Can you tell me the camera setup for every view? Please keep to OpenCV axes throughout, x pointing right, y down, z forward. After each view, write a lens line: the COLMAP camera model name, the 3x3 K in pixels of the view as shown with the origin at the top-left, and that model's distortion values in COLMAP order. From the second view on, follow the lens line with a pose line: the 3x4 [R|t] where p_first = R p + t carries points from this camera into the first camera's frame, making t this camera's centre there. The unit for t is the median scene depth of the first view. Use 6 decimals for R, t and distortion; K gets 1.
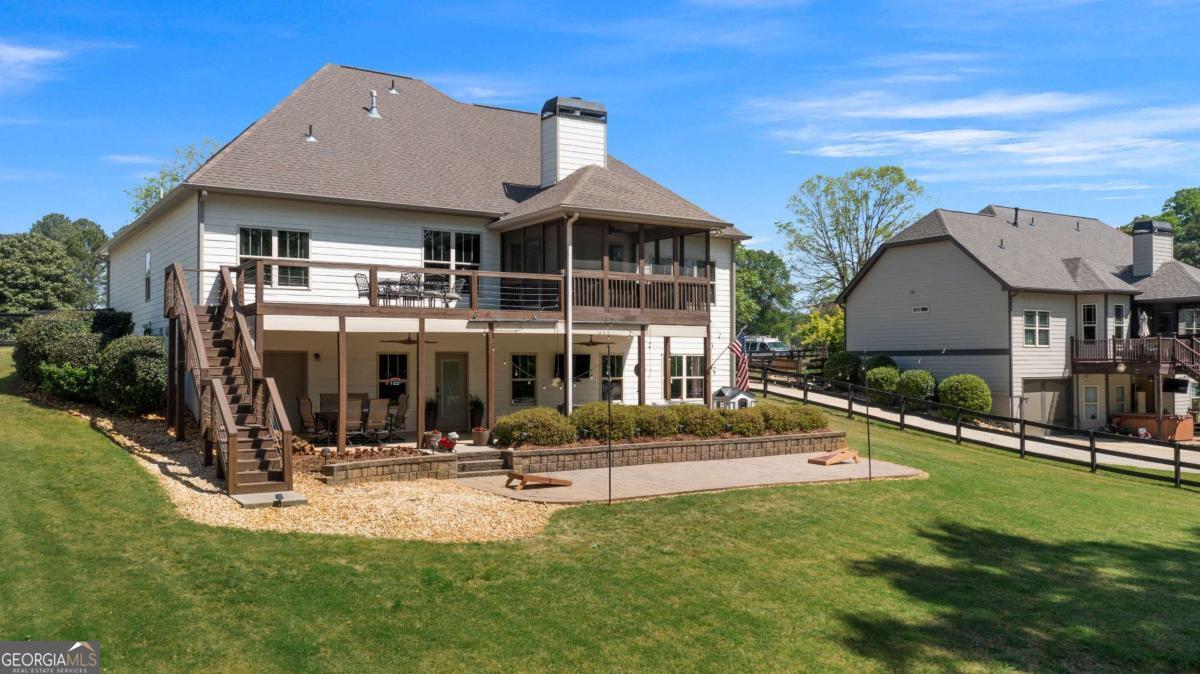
lens RADIAL K [[952.2, 0, 600.0], [0, 952.2, 337.0], [0, 0, 1]] dist [-0.000458, 0.000345]
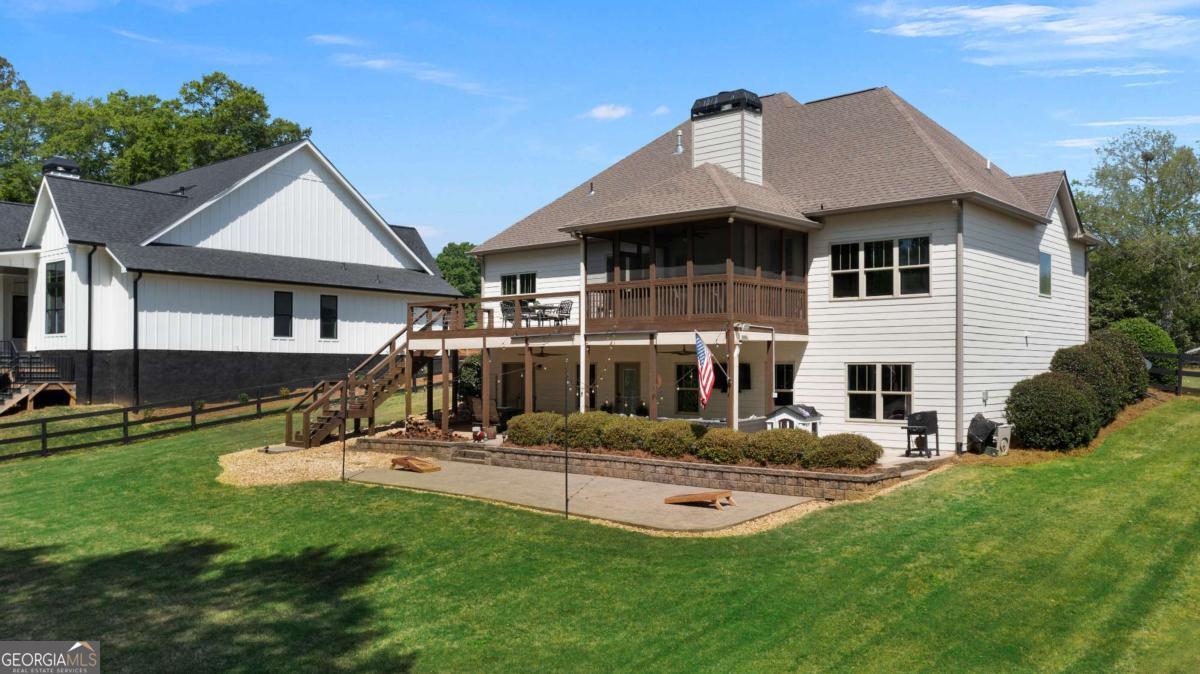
lens RADIAL K [[950.5, 0, 596.5], [0, 950.5, 329.4], [0, 0, 1]] dist [-0.005818, -0.000378]
pose [[0.267094, -0.036636, -0.962974, 0.966779], [0.023816, 0.999223, -0.031409, 0.012219], [0.963376, -0.014545, 0.267759, 0.709139]]
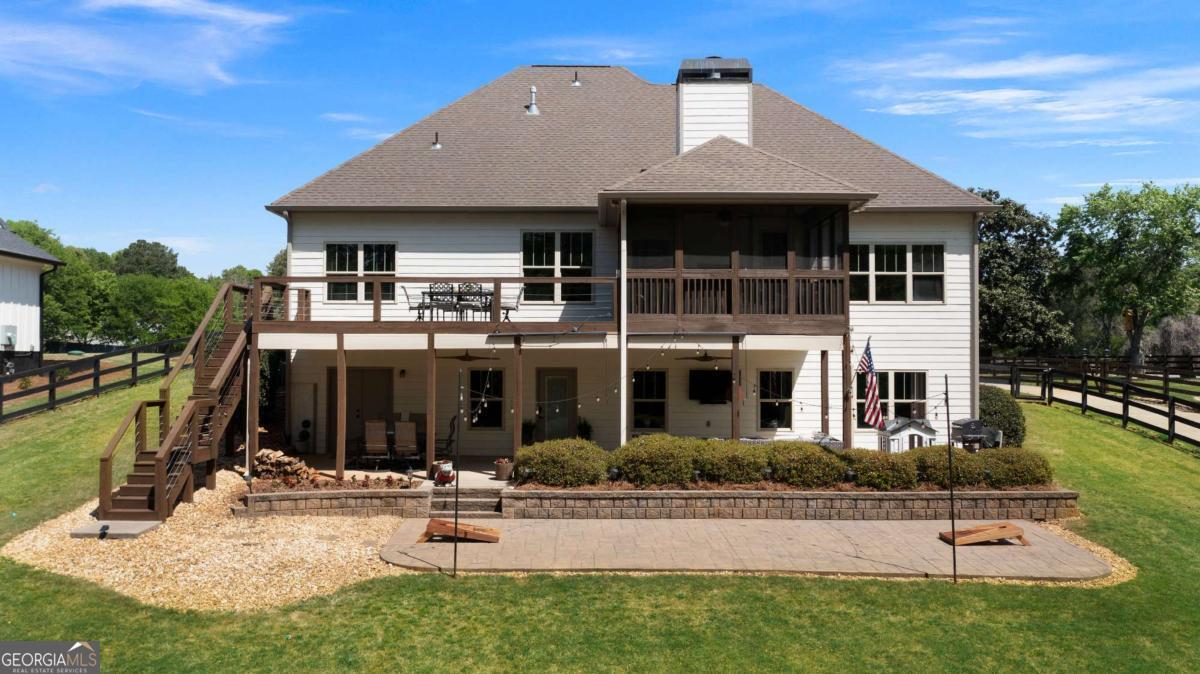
lens RADIAL K [[950.5, 0, 596.5], [0, 950.5, 329.4], [0, 0, 1]] dist [-0.005818, -0.000378]
pose [[0.836053, -0.014485, -0.548458, 0.382424], [0.010745, 0.999892, -0.010028, -0.011373], [0.548544, 0.002490, 0.836118, 0.299854]]
